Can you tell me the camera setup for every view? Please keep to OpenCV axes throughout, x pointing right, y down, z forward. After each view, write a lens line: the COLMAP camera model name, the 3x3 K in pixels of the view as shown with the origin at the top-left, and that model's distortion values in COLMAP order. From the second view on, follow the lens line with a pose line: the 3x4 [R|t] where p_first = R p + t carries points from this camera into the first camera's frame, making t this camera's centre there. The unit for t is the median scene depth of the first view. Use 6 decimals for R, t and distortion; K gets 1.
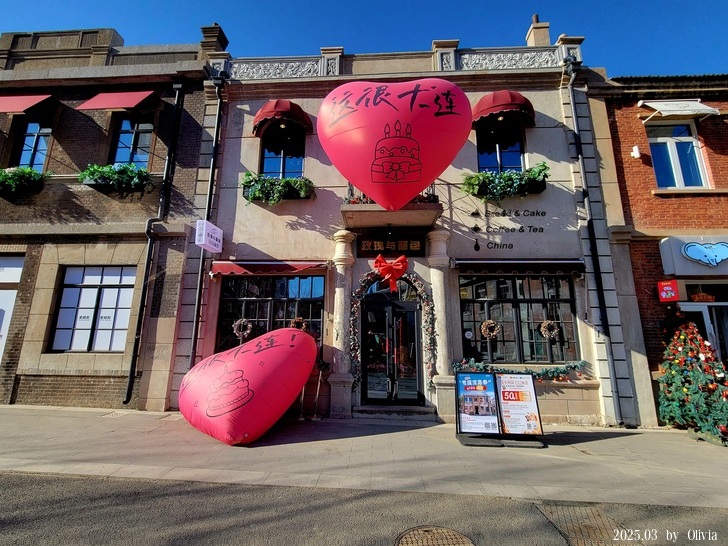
lens RADIAL K [[295.7, 0, 345.7], [0, 295.7, 273.5], [0, 0, 1]] dist [-0.004203, 0.001128]
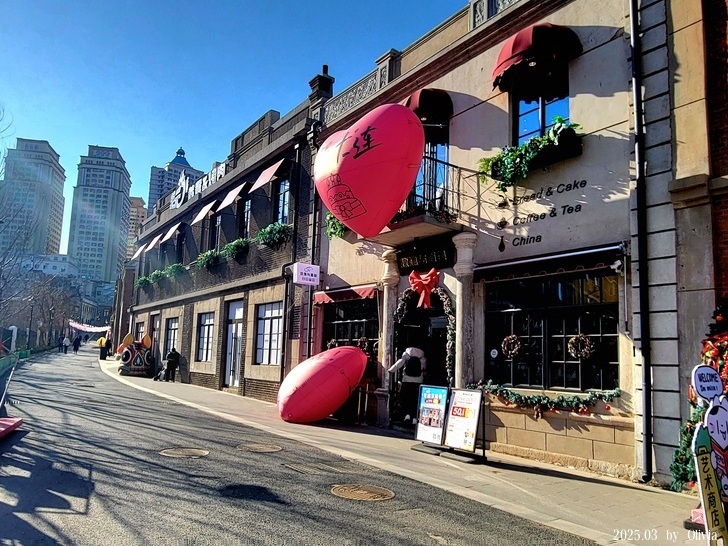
lens RADIAL K [[510.9, 0, 316.8], [0, 510.9, 300.1], [0, 0, 1]] dist [-0.006526, 0.001995]
pose [[0.594337, -0.078380, -0.800388, 1.240286], [0.114284, 0.993371, -0.012415, 0.015590], [0.796055, -0.084093, 0.599354, -0.253201]]
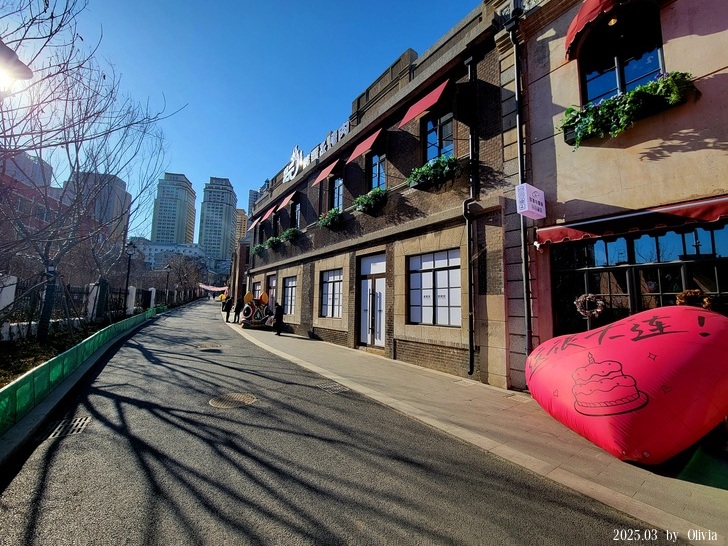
lens RADIAL K [[295.7, 0, 366.6], [0, 295.7, 270.0], [0, 0, 1]] dist [-0.004203, 0.001128]
pose [[0.640137, -0.087669, -0.763242, -0.116620], [0.134723, 0.990883, -0.000823, 0.009978], [0.756356, -0.102300, 0.646112, 0.046610]]
